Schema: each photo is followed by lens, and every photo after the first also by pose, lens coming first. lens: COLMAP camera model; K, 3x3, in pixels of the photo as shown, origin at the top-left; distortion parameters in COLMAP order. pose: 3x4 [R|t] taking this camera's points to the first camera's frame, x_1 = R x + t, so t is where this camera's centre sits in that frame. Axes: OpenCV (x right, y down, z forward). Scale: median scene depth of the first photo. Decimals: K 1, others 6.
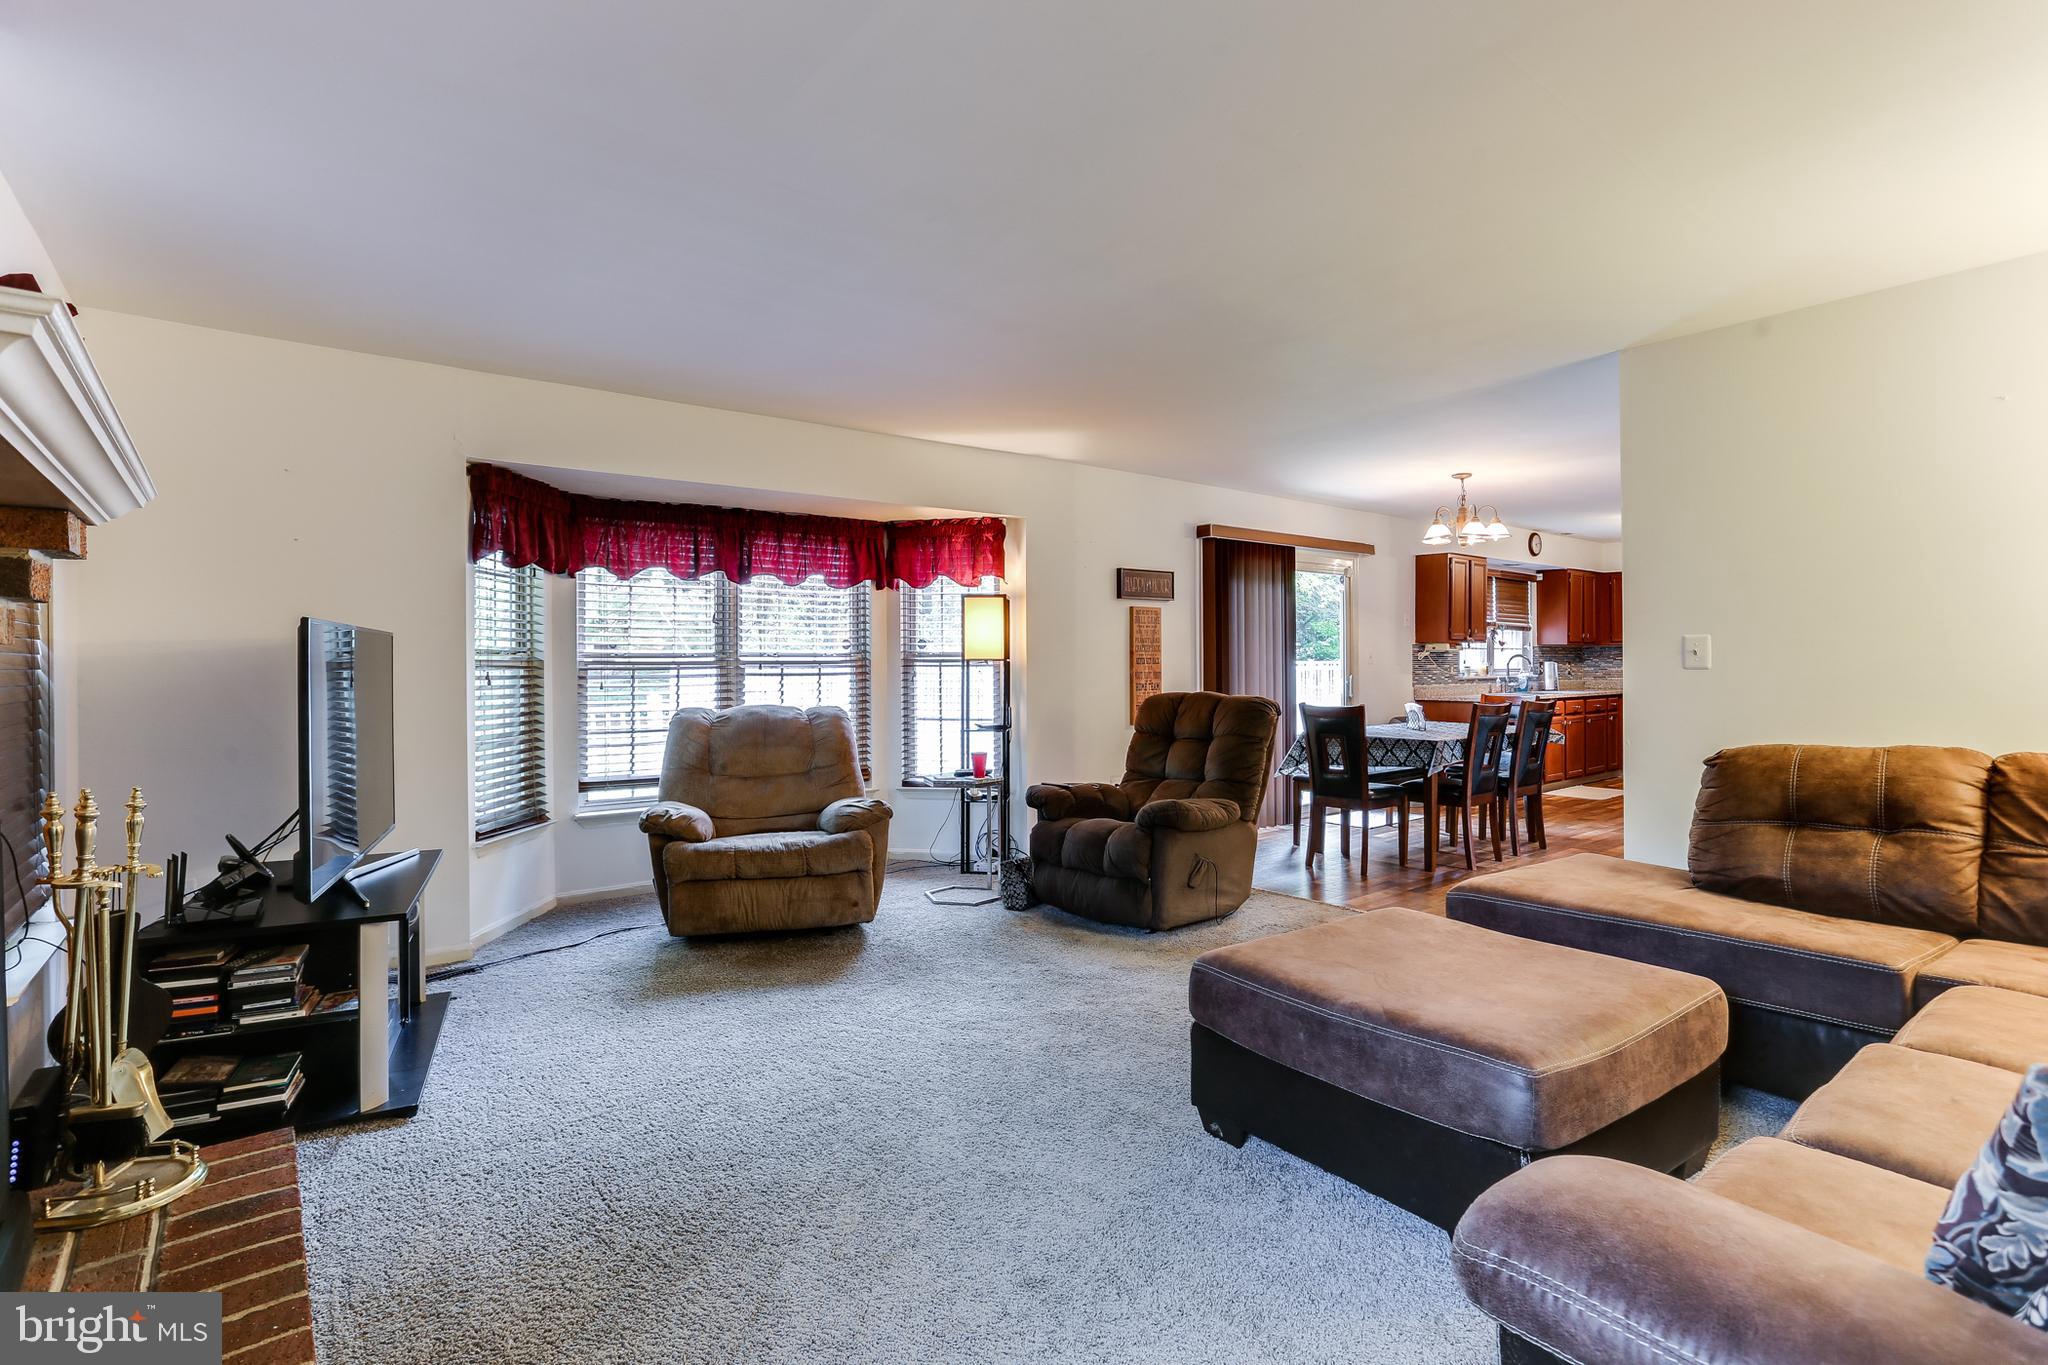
lens RADIAL K [[979.7, 0, 1032.4], [0, 979.7, 650.8], [0, 0, 1]] dist [-0.031601, 0.000440]
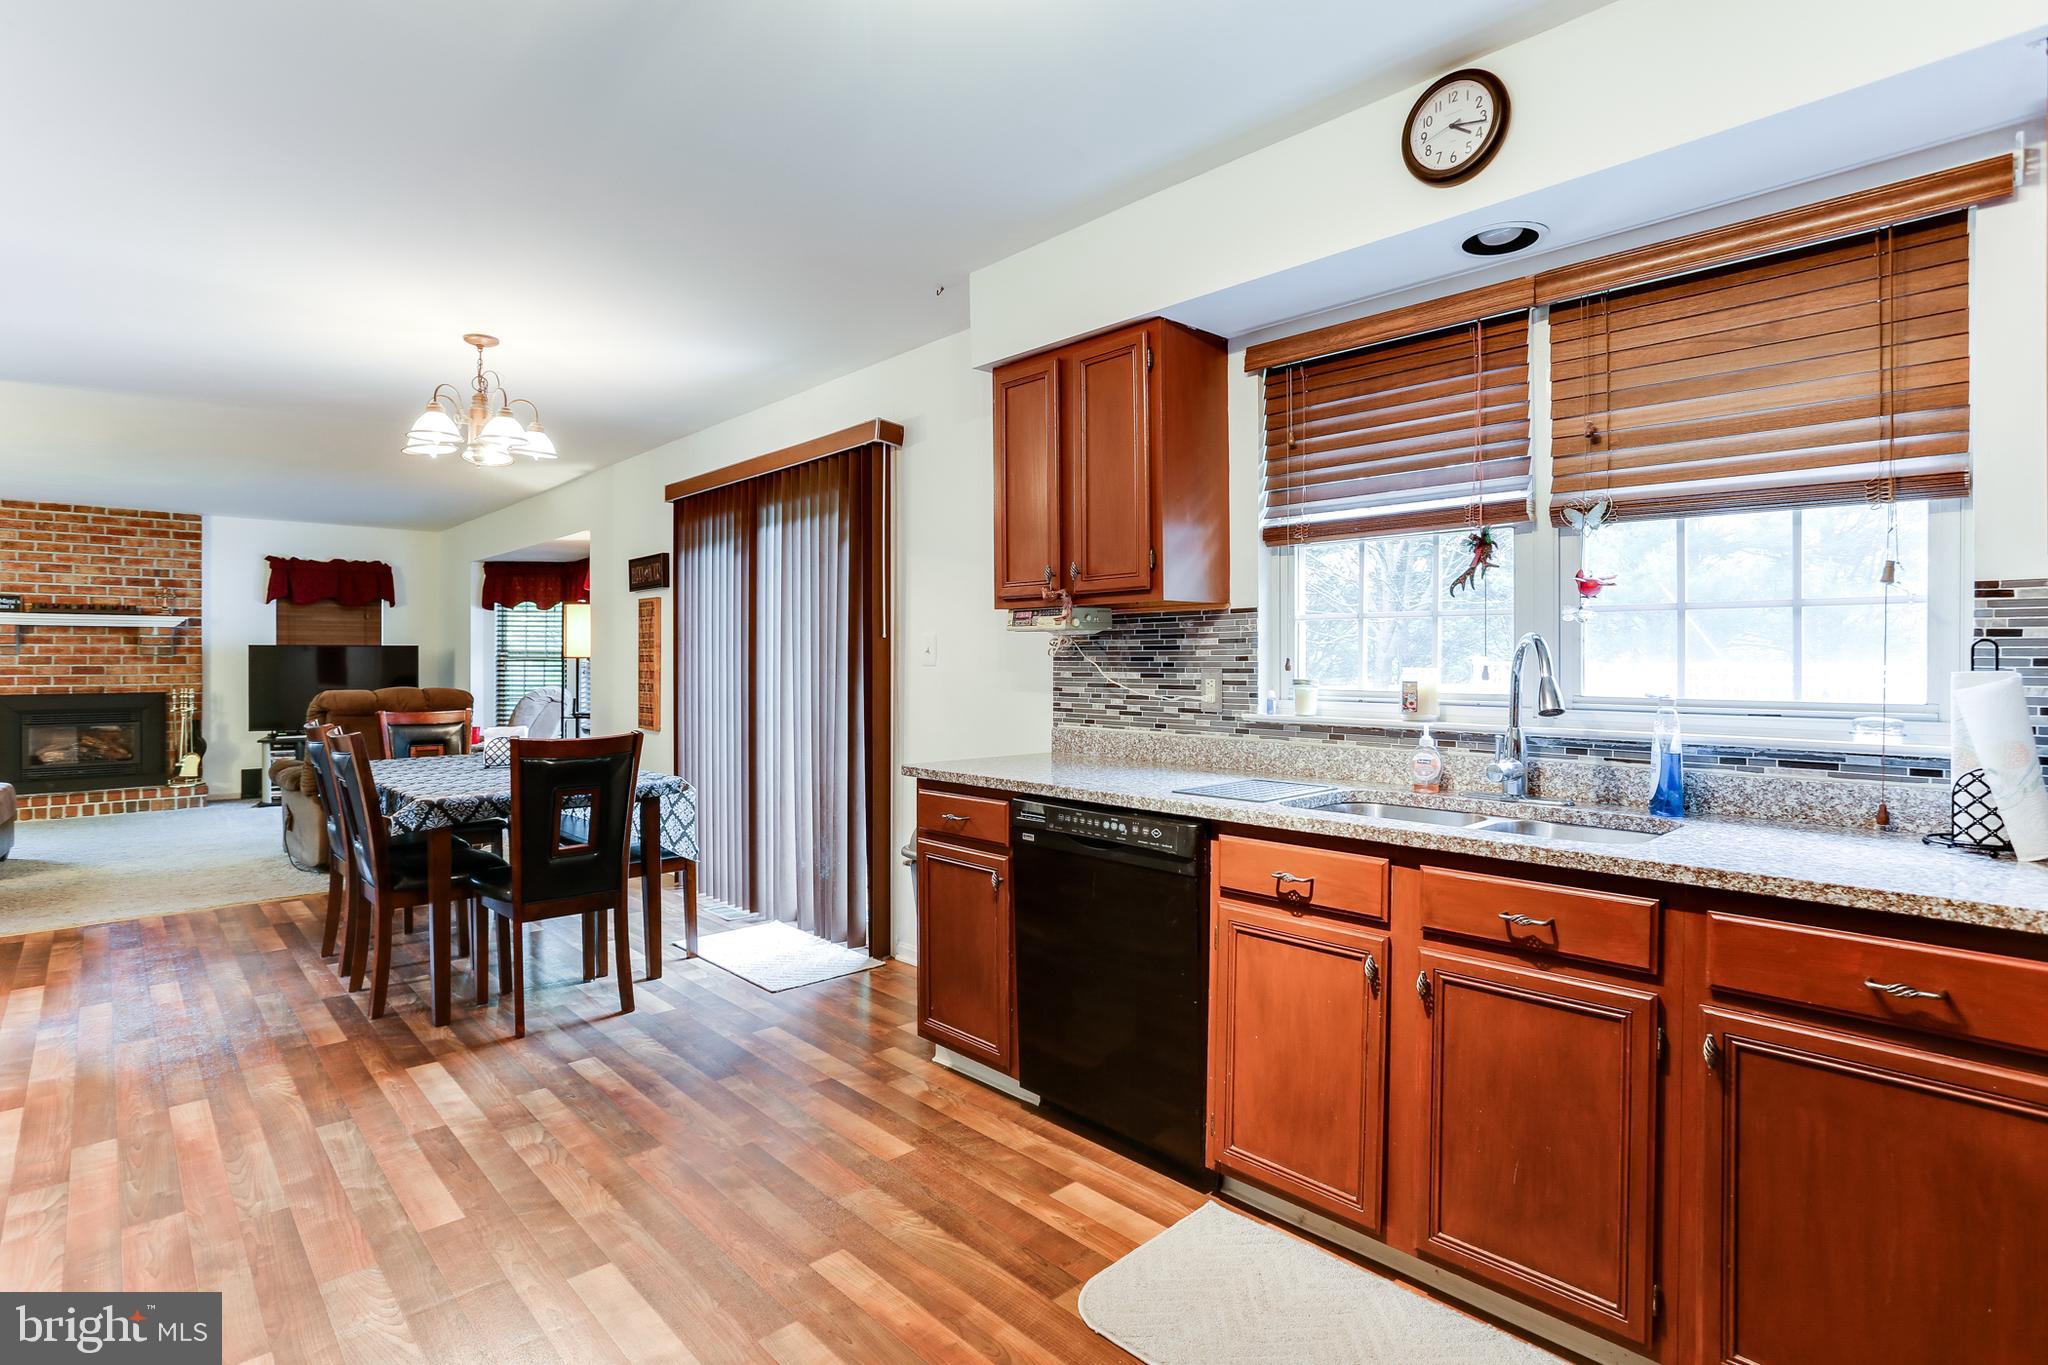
lens RADIAL K [[979.7, 0, 1032.4], [0, 979.7, 650.8], [0, 0, 1]] dist [-0.031601, 0.000440]
pose [[0.087488, -0.001511, -0.996164, 0.685295], [0.015247, 0.999884, -0.000177, 0.005934], [0.996049, -0.015173, 0.087501, 0.840445]]
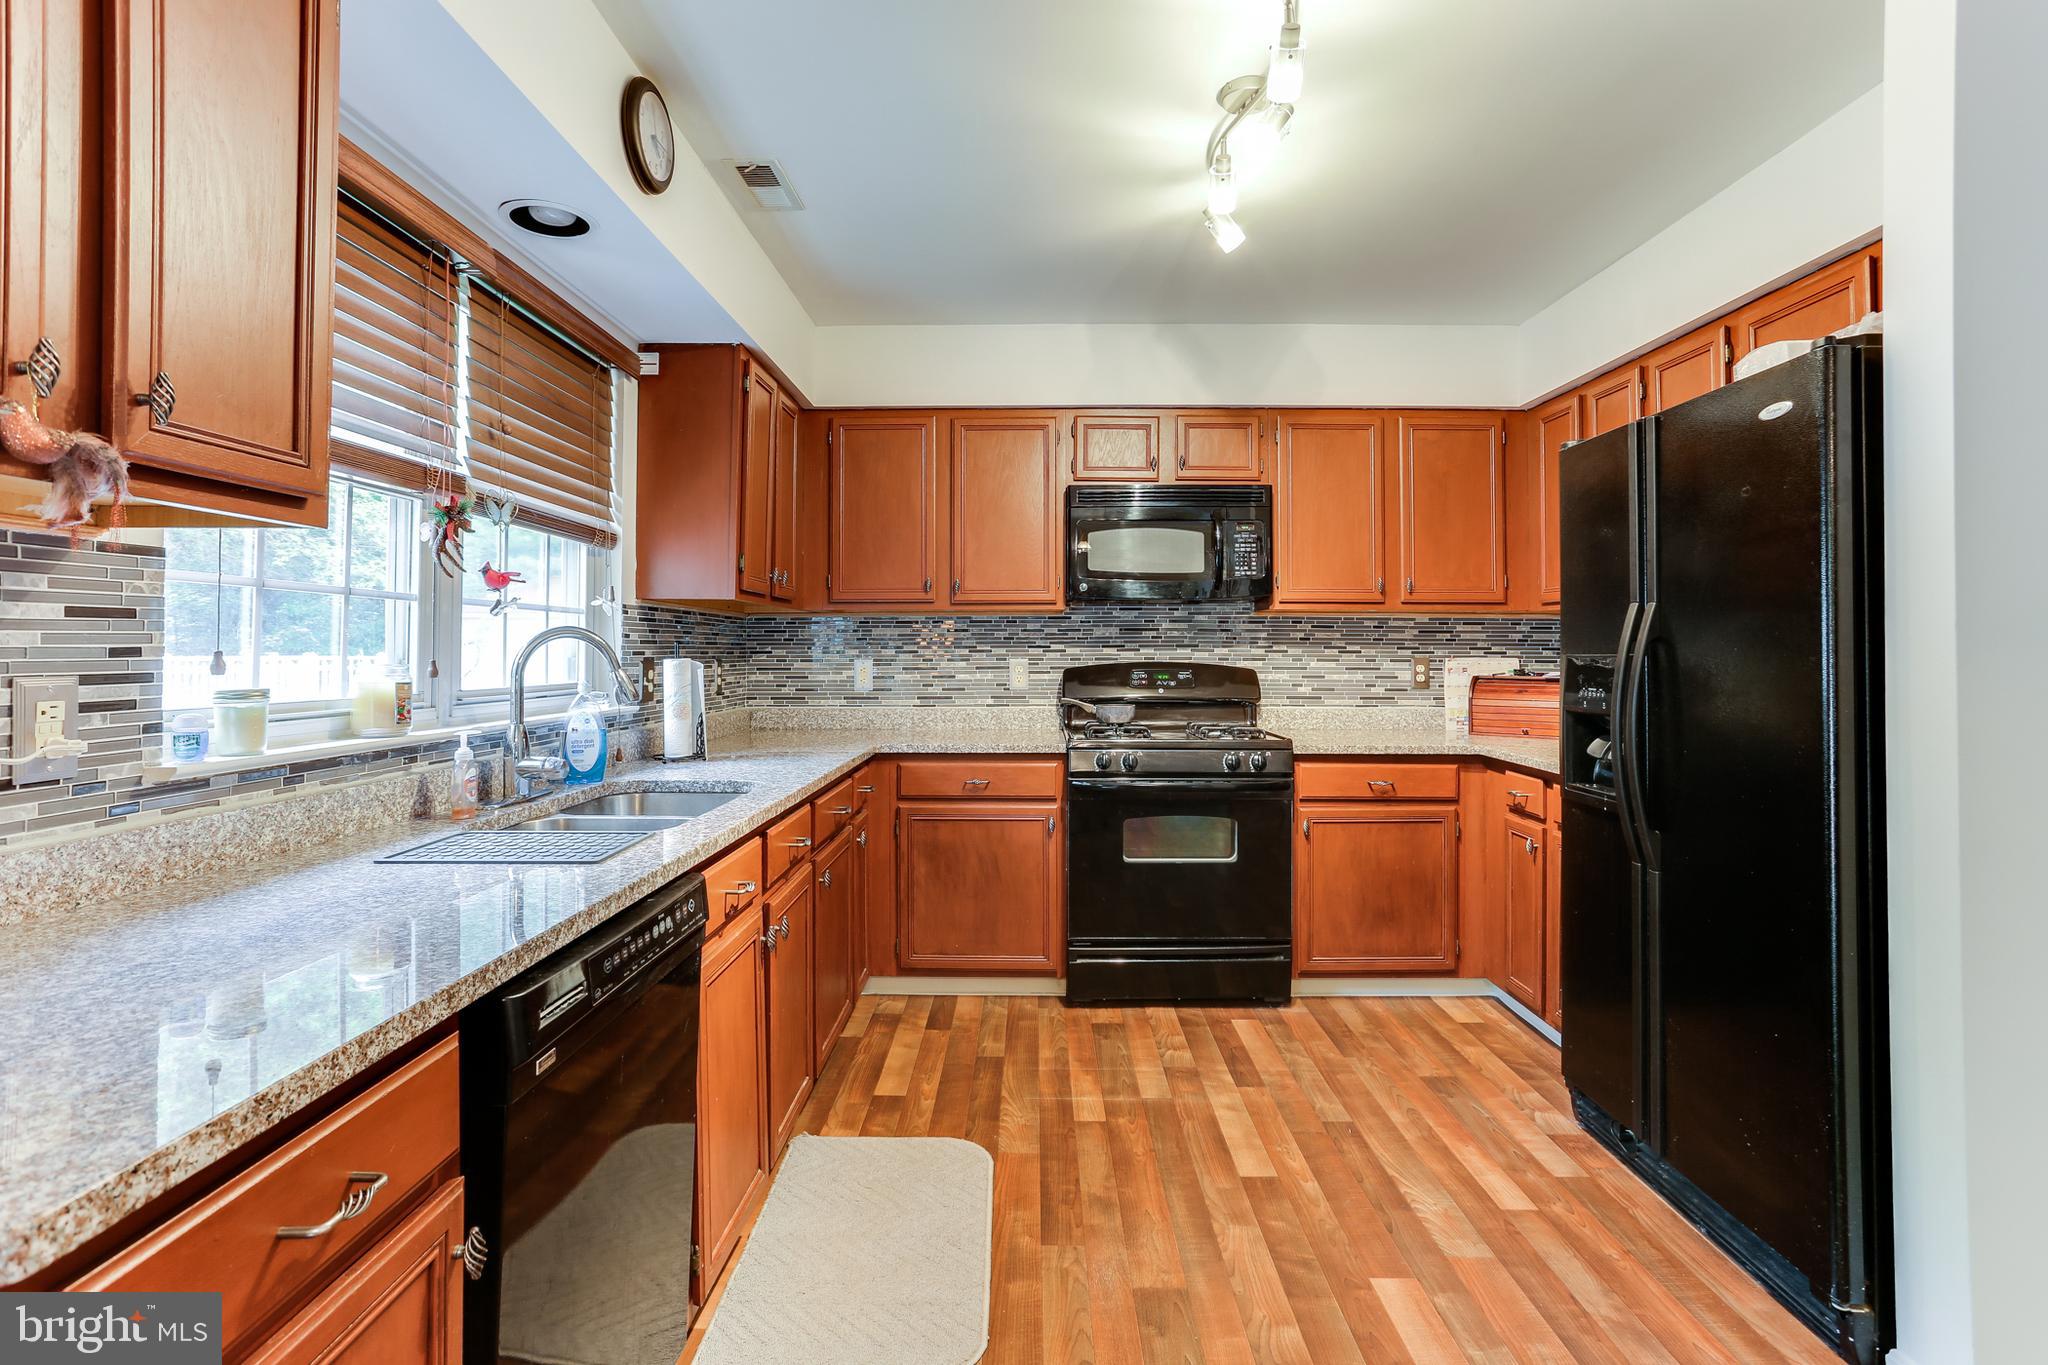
lens RADIAL K [[979.7, 0, 1032.4], [0, 979.7, 650.8], [0, 0, 1]] dist [-0.031601, 0.000440]
pose [[0.631295, 0.005272, 0.775525, 0.381330], [-0.013698, 0.999897, 0.004353, 0.006653], [-0.775422, -0.013371, 0.631302, 0.749208]]
